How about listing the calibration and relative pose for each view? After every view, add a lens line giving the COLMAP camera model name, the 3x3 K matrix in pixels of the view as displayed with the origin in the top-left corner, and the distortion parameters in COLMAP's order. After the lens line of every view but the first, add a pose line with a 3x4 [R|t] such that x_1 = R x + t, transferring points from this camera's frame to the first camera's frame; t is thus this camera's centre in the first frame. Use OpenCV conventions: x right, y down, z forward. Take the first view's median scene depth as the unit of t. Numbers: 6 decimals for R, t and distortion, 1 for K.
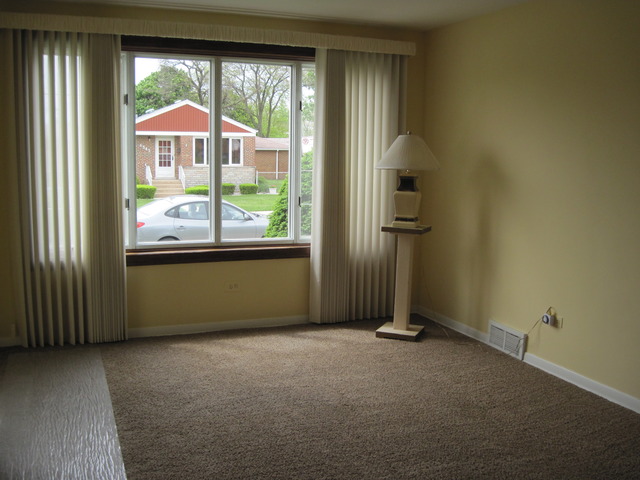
lens RADIAL K [[654.5, 0, 323.1], [0, 654.5, 240.5], [0, 0, 1]] dist [-0.103185, 0.000000]
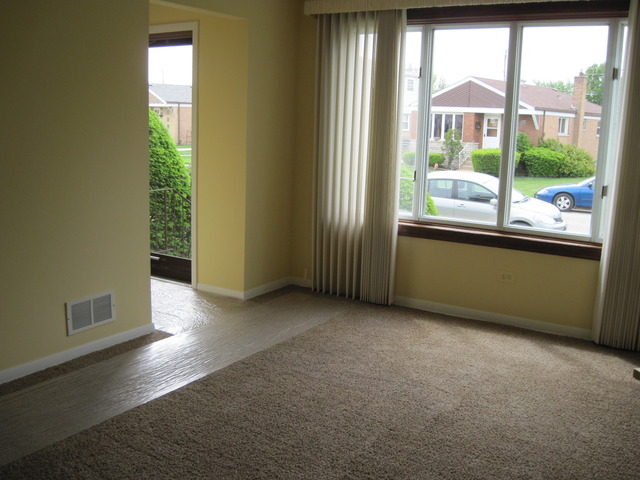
lens RADIAL K [[654.5, 0, 322.7], [0, 654.5, 239.5], [0, 0, 1]] dist [-0.103185, 0.000000]
pose [[0.599800, 0.145760, -0.786761, 0.447021], [-0.132987, 0.987752, 0.081611, -0.022432], [0.789021, 0.055678, 0.611838, 0.270787]]
